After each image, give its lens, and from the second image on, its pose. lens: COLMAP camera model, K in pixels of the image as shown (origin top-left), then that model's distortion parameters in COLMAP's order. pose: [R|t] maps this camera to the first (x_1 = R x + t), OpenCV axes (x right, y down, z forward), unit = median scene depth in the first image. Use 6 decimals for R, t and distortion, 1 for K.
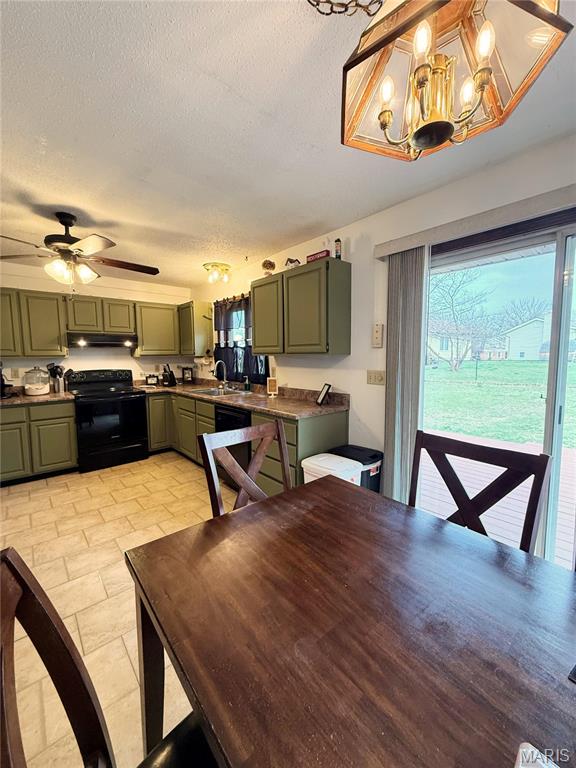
lens RADIAL K [[310.4, 0, 286.4], [0, 310.4, 383.1], [0, 0, 1]] dist [-0.000234, 0.000113]
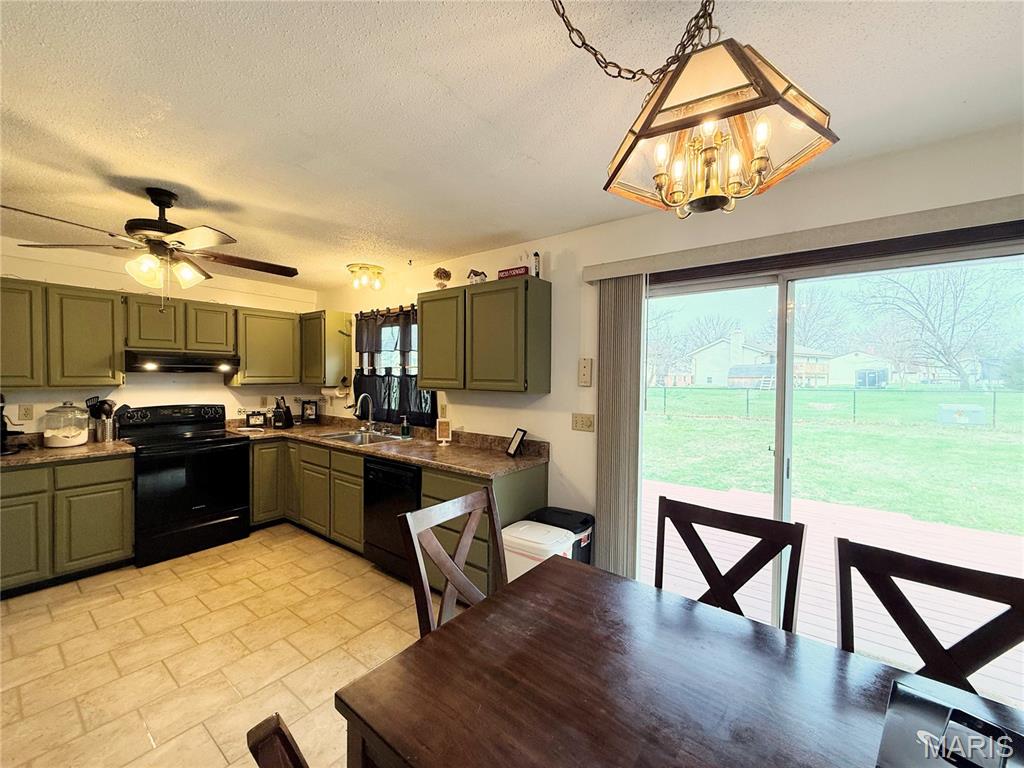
lens RADIAL K [[413.9, 0, 510.3], [0, 413.9, 384.6], [0, 0, 1]] dist [-0.000234, 0.000113]
pose [[0.979337, 0.012173, 0.201867, -0.095638], [0.001489, 0.997726, -0.067391, -0.035193], [-0.202229, 0.066299, 0.977092, -0.026488]]
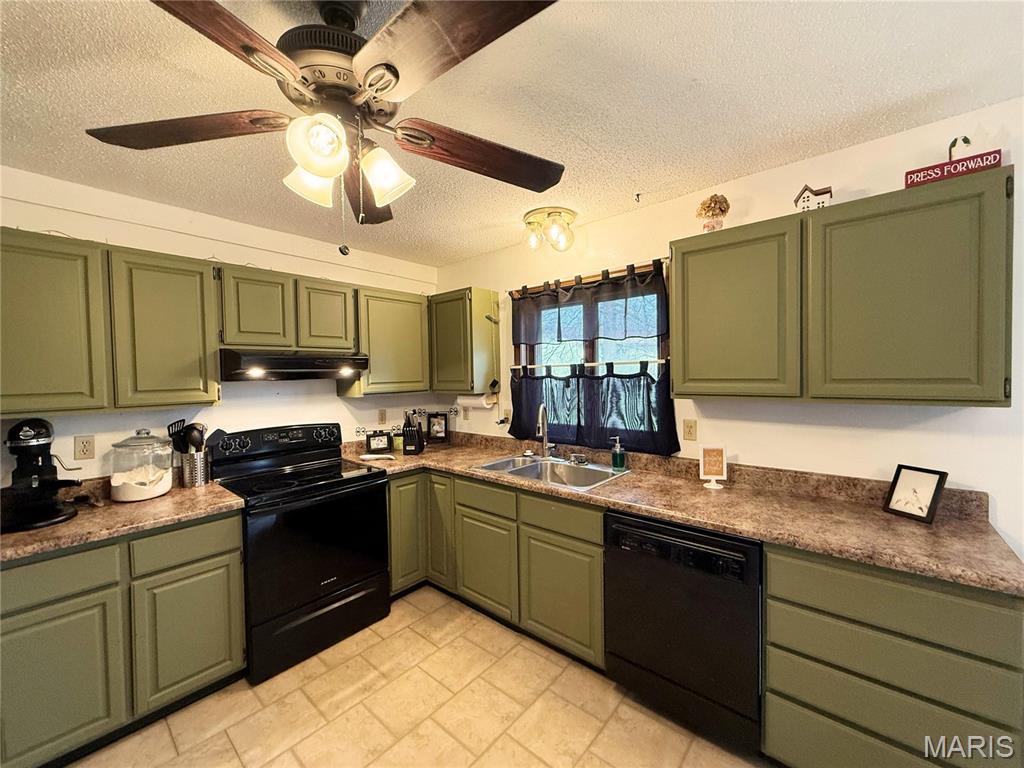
lens RADIAL K [[413.9, 0, 508.7], [0, 413.9, 384.3], [0, 0, 1]] dist [-0.000234, 0.000113]
pose [[0.991111, -0.013500, 0.132347, -0.449406], [0.022320, 0.997610, -0.065391, -0.077943], [-0.131148, 0.067764, 0.989044, 0.436787]]
